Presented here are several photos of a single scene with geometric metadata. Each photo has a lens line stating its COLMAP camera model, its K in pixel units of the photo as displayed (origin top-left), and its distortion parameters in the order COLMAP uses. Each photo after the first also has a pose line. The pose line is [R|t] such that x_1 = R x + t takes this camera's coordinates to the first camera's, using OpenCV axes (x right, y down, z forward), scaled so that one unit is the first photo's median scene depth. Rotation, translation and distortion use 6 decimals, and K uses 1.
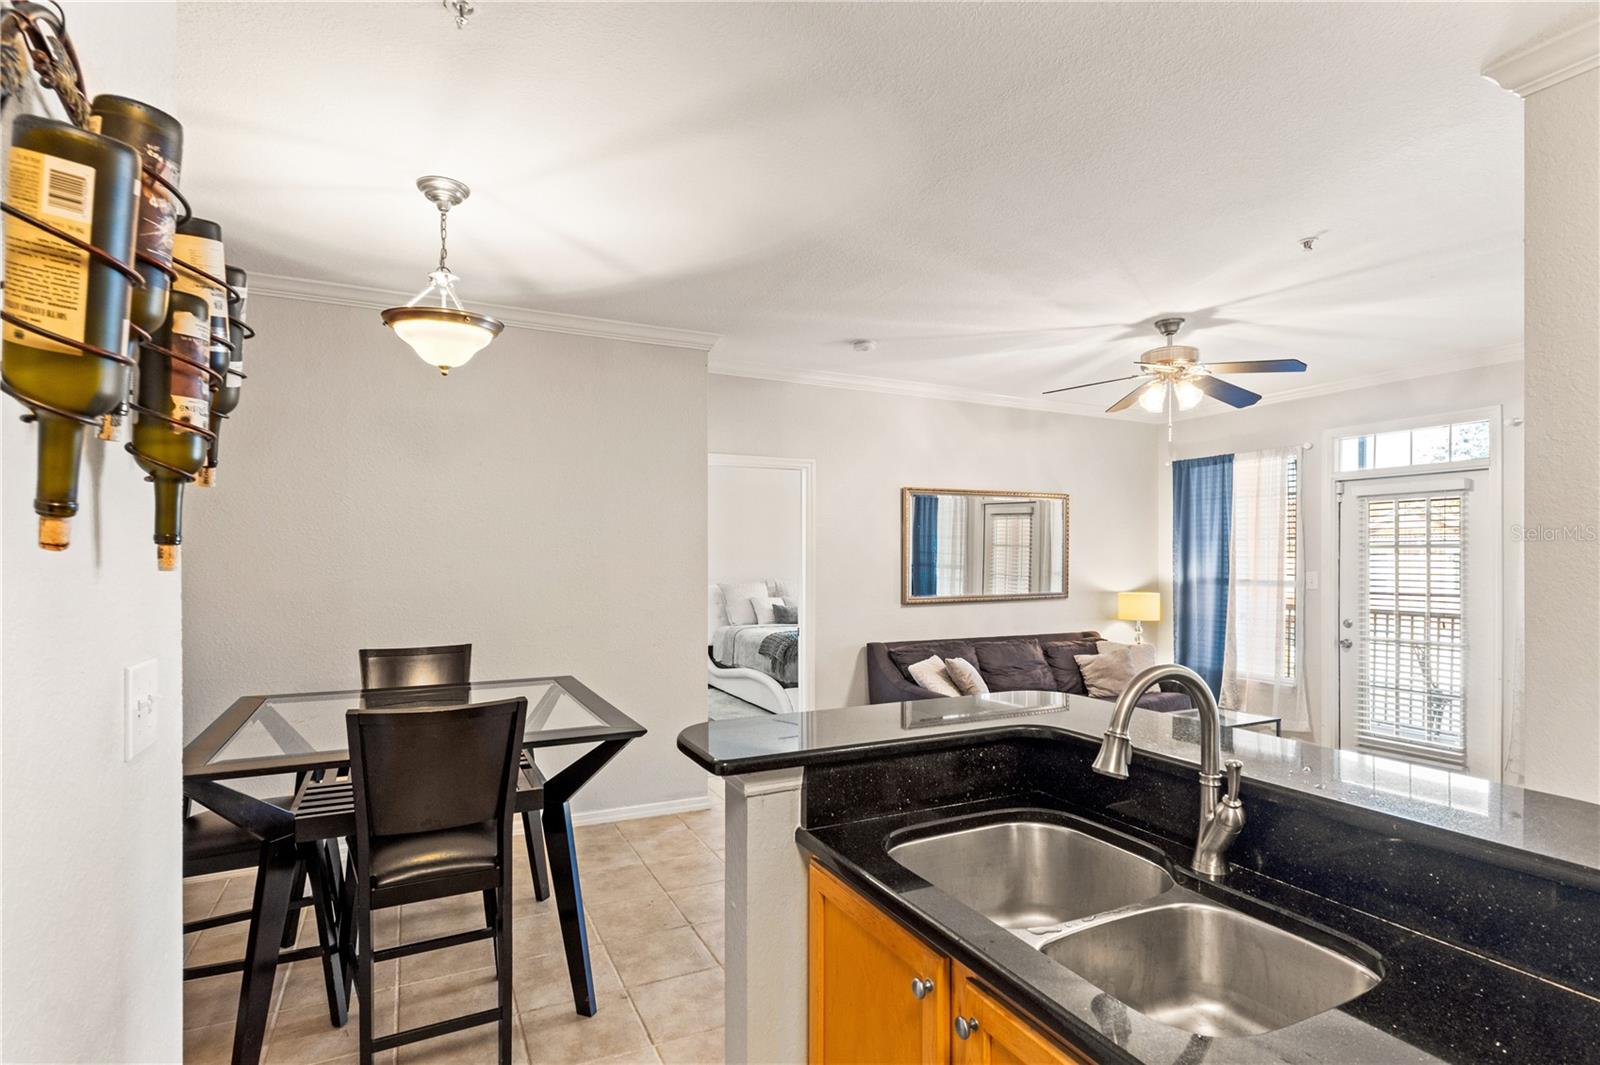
lens RADIAL K [[795.9, 0, 800.7], [0, 795.9, 542.0], [0, 0, 1]] dist [-0.000004, 0.000000]
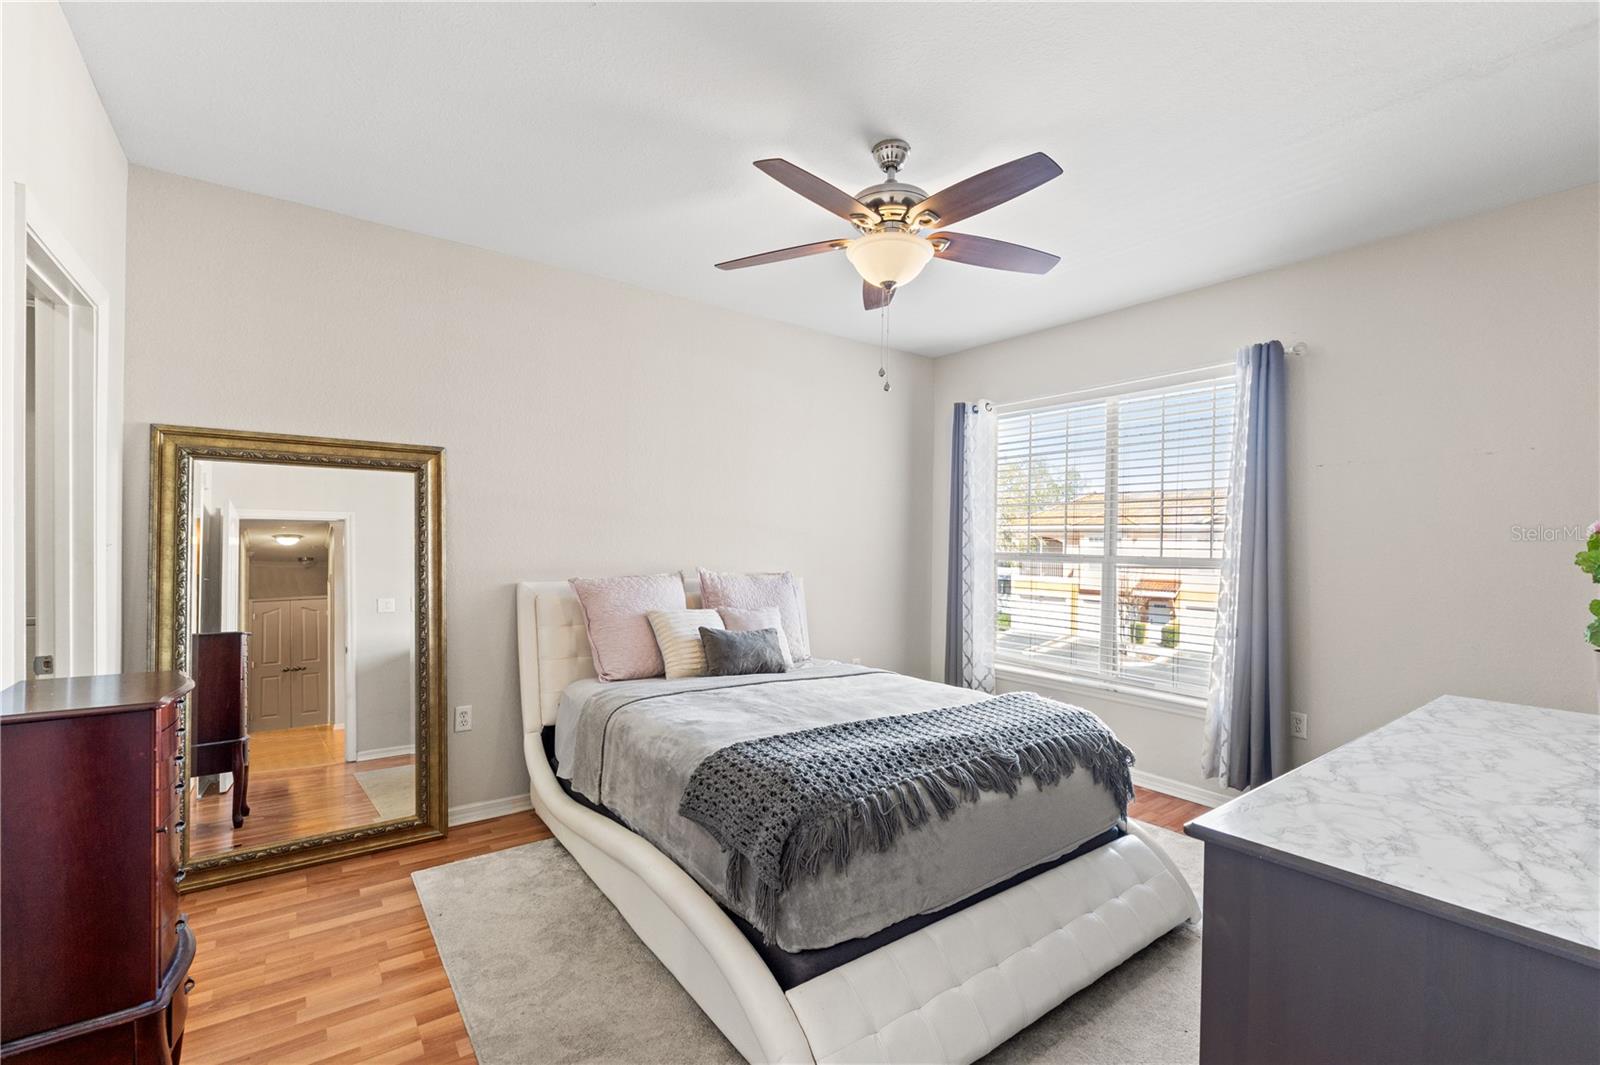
lens RADIAL K [[691.9, 0, 801.4], [0, 691.9, 534.6], [0, 0, 1]] dist [0.000372, 0.000009]
pose [[0.984813, 0.007364, 0.173463, -0.046526], [-0.010694, 0.999776, 0.018268, 0.020449], [-0.173289, -0.019845, 0.984671, 0.626692]]
